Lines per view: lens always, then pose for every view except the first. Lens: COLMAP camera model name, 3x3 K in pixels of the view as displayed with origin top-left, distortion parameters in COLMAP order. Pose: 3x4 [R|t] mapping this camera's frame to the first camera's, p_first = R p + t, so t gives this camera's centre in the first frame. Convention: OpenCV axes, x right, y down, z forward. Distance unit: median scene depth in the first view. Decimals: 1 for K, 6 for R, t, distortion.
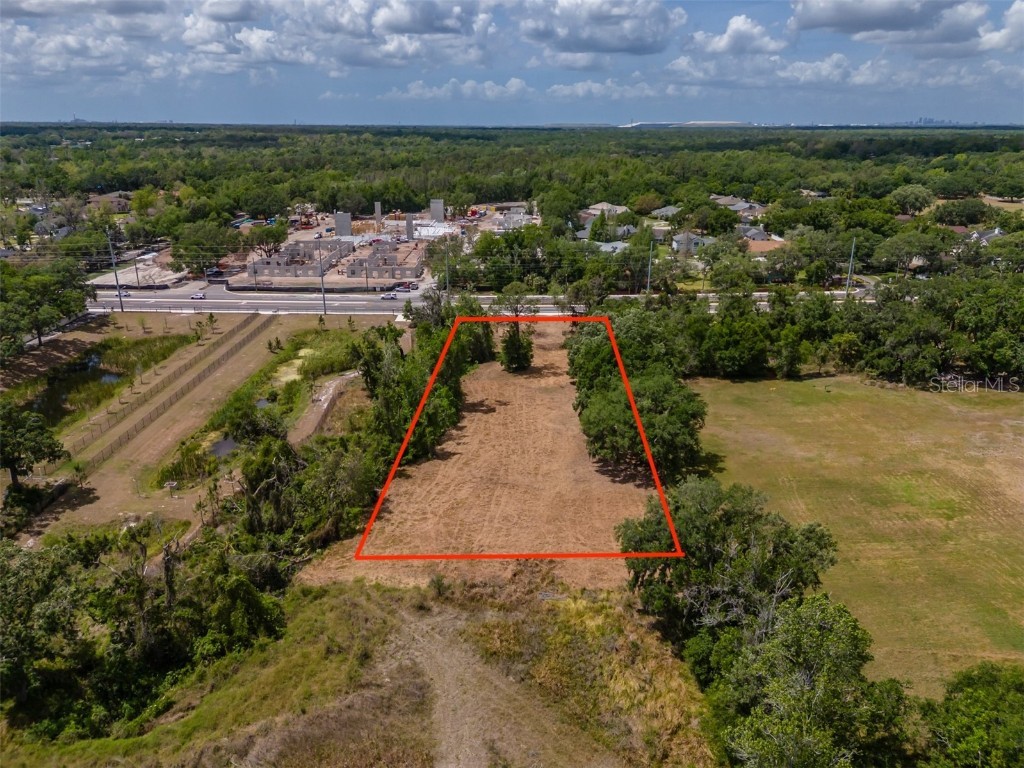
lens RADIAL K [[748.1, 0, 520.9], [0, 748.1, 383.3], [0, 0, 1]] dist [0.085204, -0.078230]
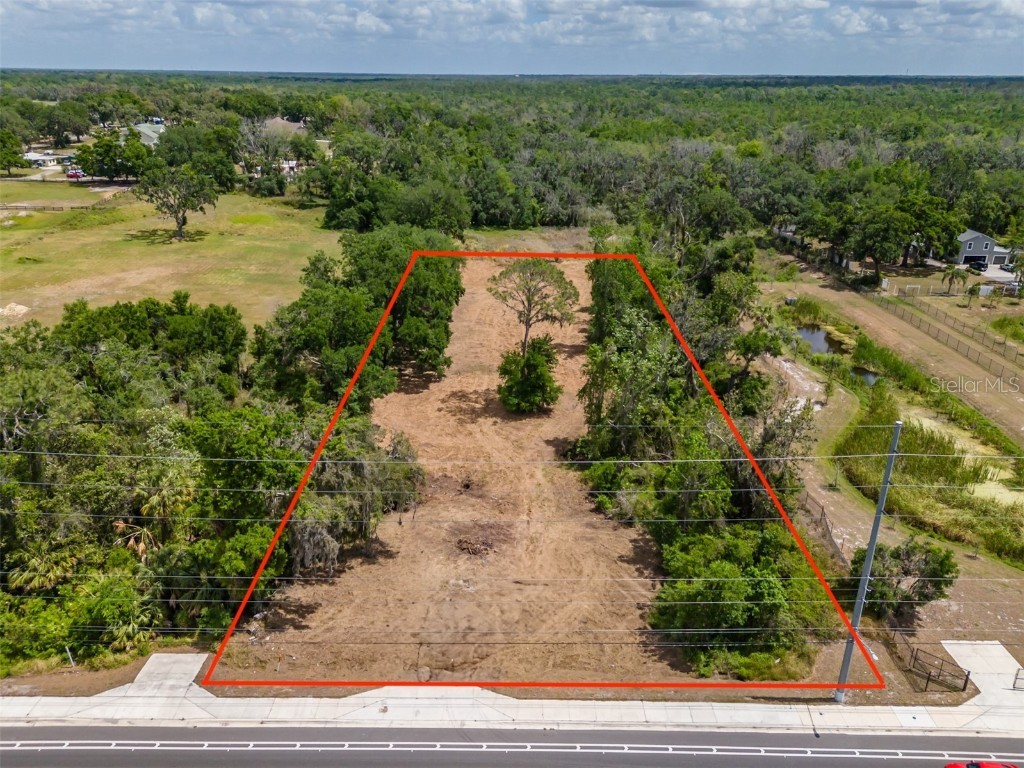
lens RADIAL K [[748.3, 0, 512.6], [0, 748.3, 388.2], [0, 0, 1]] dist [0.086333, -0.078725]
pose [[-0.999775, -0.003498, -0.020904, 0.022580], [-0.016546, 0.745206, 0.666629, -0.439480], [0.013246, 0.666825, -0.745097, 1.514574]]
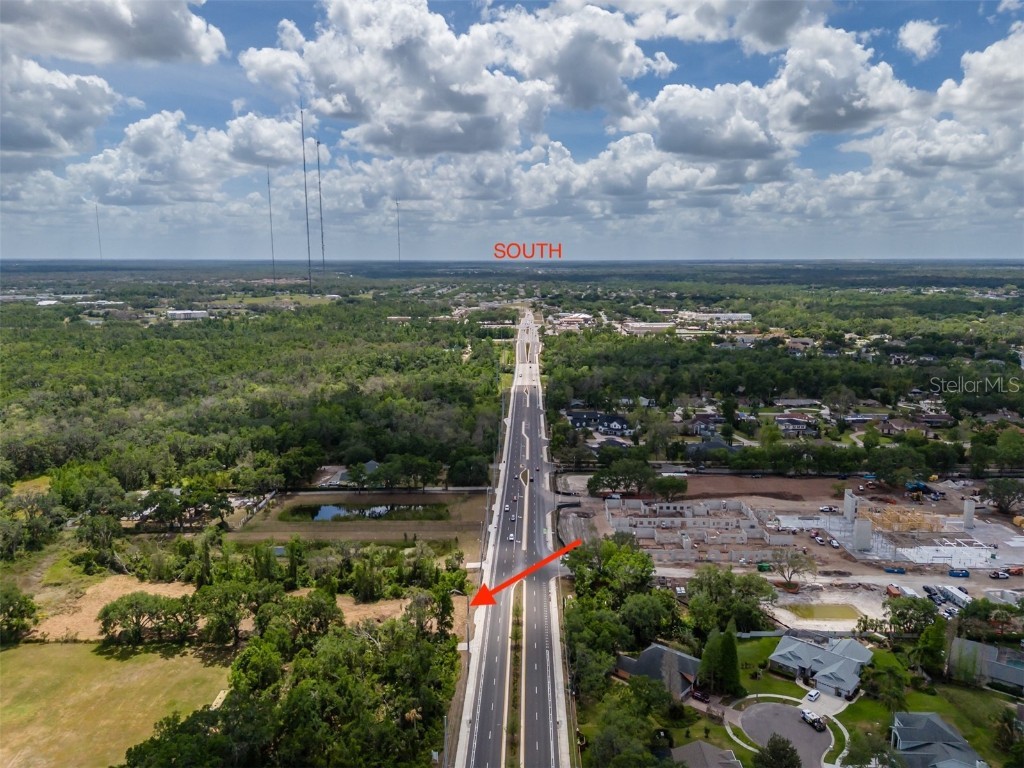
lens RADIAL K [[740.7, 0, 514.2], [0, 740.7, 409.2], [0, 0, 1]] dist [0.085125, -0.074138]
pose [[-0.007994, 0.198905, -0.979986, 1.418970], [-0.327669, 0.925389, 0.190496, -0.811793], [0.944759, 0.322634, 0.057778, 1.212917]]
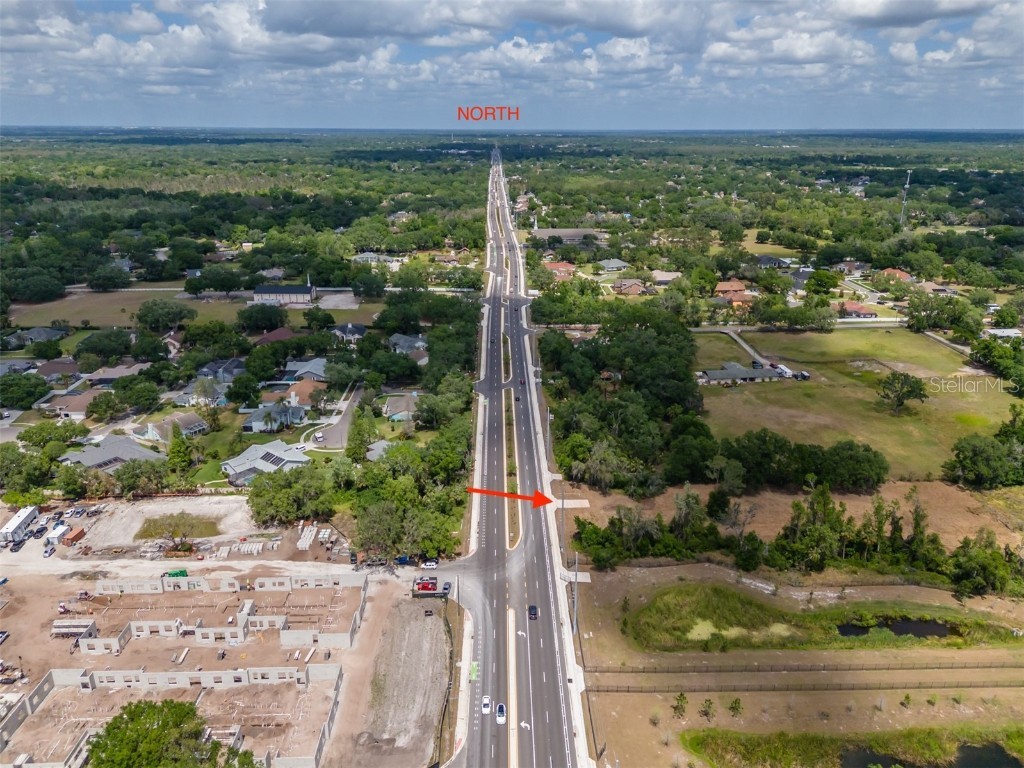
lens RADIAL K [[740.7, 0, 514.2], [0, 740.7, 409.2], [0, 0, 1]] dist [0.085125, -0.074138]
pose [[-0.036877, -0.356808, 0.933450, -1.249509], [0.323768, 0.879436, 0.348952, -0.825718], [-0.945418, 0.315089, 0.083092, 1.254357]]
